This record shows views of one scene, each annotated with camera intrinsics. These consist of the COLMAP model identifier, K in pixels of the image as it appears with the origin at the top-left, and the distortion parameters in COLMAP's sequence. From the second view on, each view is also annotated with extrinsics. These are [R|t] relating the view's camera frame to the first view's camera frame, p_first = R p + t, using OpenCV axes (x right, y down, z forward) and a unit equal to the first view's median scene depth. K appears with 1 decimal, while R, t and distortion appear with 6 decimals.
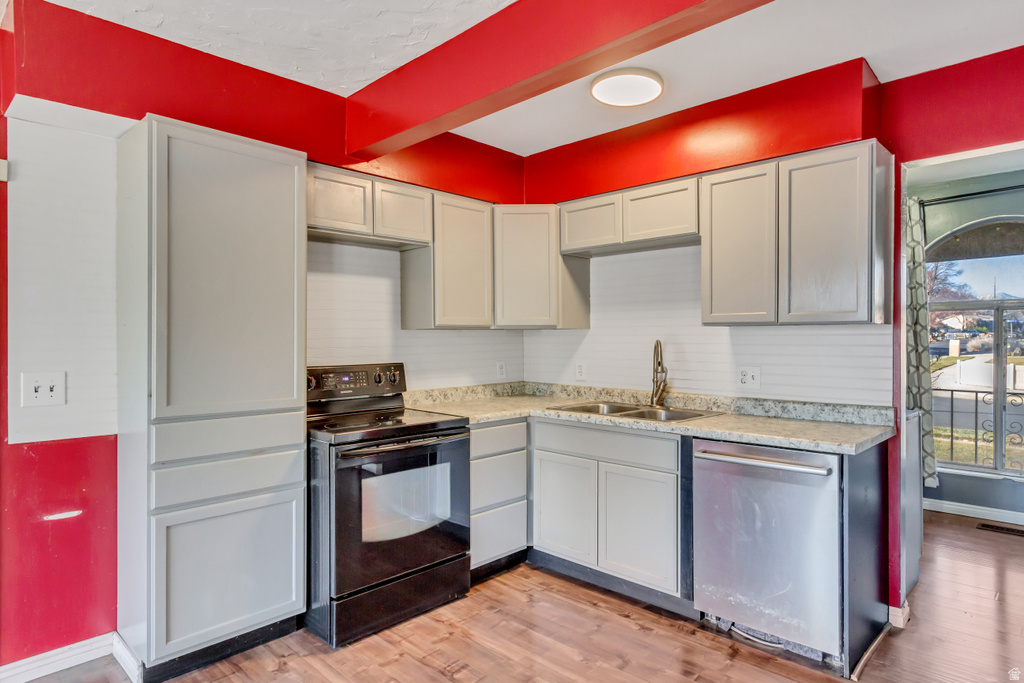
lens RADIAL K [[586.9, 0, 512.0], [0, 586.9, 341.5], [0, 0, 1]] dist [0.003884, 0.000402]
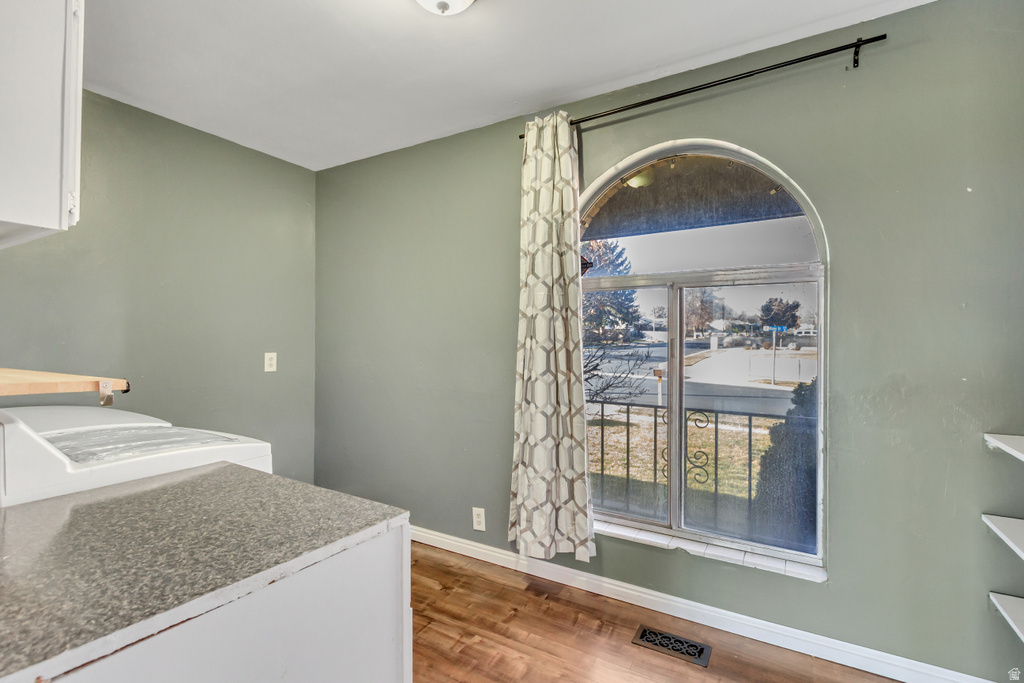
lens RADIAL K [[465.7, 0, 512.0], [0, 465.7, 341.5], [0, 0, 1]] dist [0.001573, 0.000143]
pose [[0.975174, -0.005509, 0.221373, 0.514708], [0.004923, 0.999983, 0.003203, 0.005472], [-0.221387, -0.002034, 0.975184, 0.510806]]
